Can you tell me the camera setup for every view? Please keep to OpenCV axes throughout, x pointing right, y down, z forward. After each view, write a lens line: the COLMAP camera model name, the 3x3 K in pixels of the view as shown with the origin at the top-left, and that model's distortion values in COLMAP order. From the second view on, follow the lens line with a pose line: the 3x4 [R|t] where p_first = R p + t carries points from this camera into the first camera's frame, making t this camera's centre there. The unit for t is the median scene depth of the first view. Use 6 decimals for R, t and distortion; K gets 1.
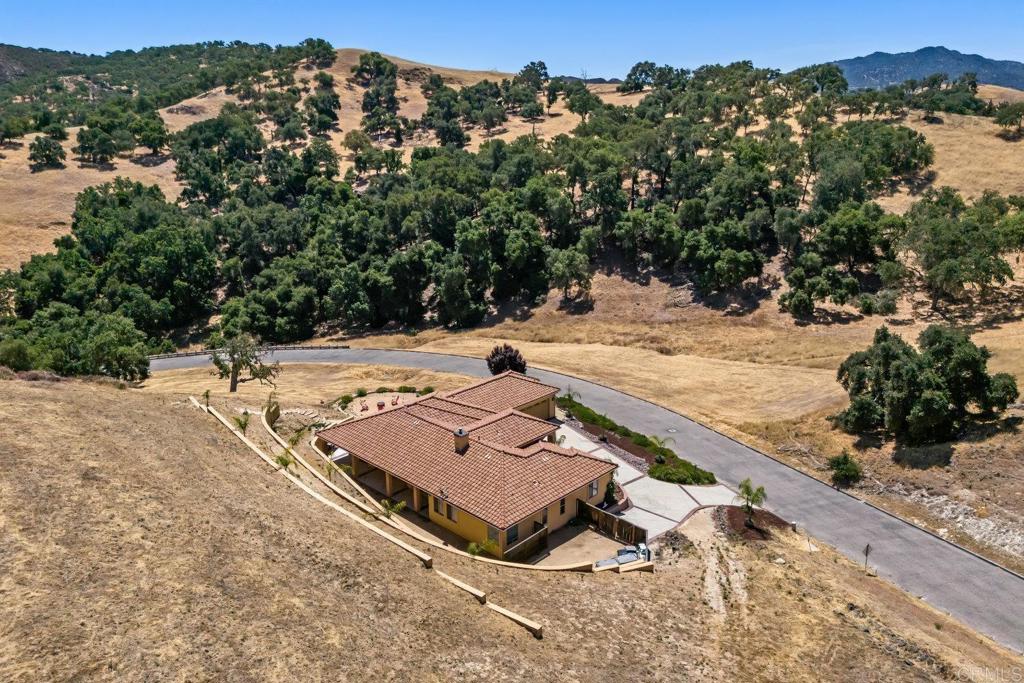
lens RADIAL K [[754.8, 0, 513.0], [0, 754.8, 343.5], [0, 0, 1]] dist [0.065517, -0.059123]
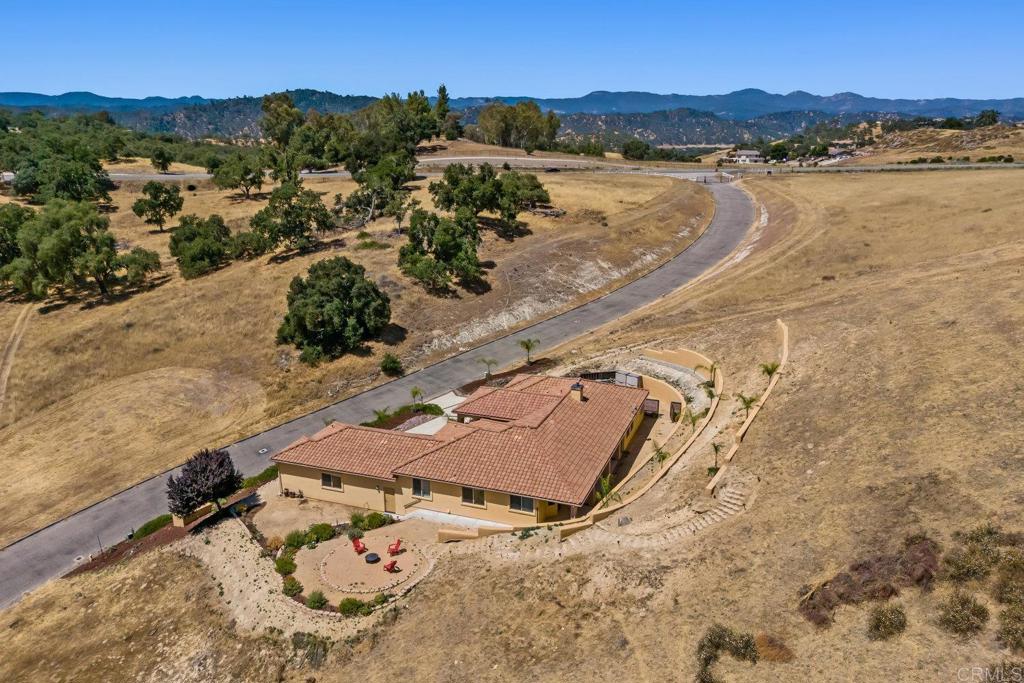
lens RADIAL K [[754.8, 0, 513.0], [0, 754.8, 343.5], [0, 0, 1]] dist [0.065517, -0.059123]
pose [[-0.392362, -0.248698, 0.885552, -0.352736], [0.282402, 0.883684, 0.373297, -0.131389], [-0.875386, 0.396549, -0.276491, 0.495883]]
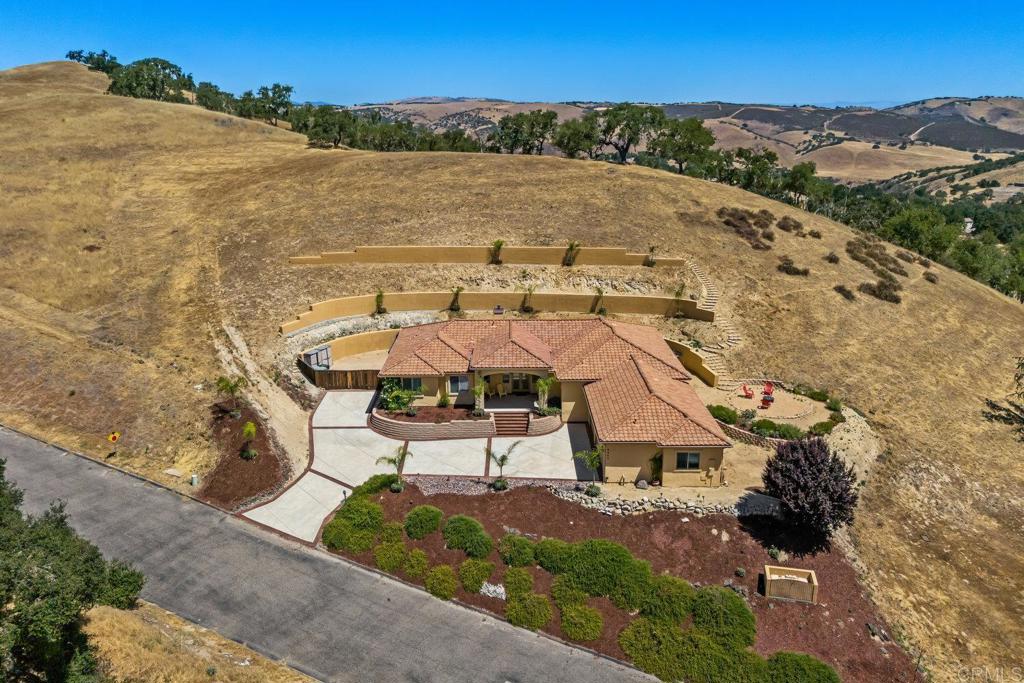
lens RADIAL K [[754.8, 0, 513.0], [0, 754.8, 343.5], [0, 0, 1]] dist [0.065517, -0.059123]
pose [[-0.714007, 0.210724, -0.667675, 0.239821], [-0.198182, 0.853802, 0.481401, -0.134751], [0.671505, 0.476044, -0.567859, 0.607853]]
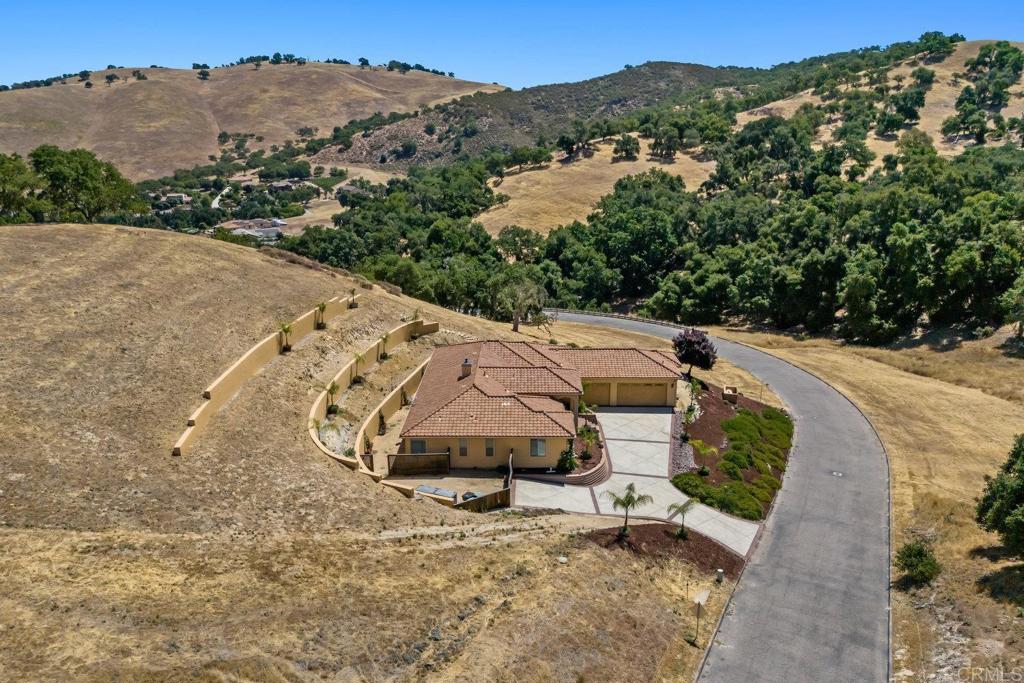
lens RADIAL K [[754.8, 0, 513.0], [0, 754.8, 343.5], [0, 0, 1]] dist [0.065517, -0.059123]
pose [[0.686055, 0.206491, -0.697631, 0.265786], [-0.216341, 0.973405, 0.075366, -0.001423], [0.694640, 0.099221, 0.712482, 0.101253]]
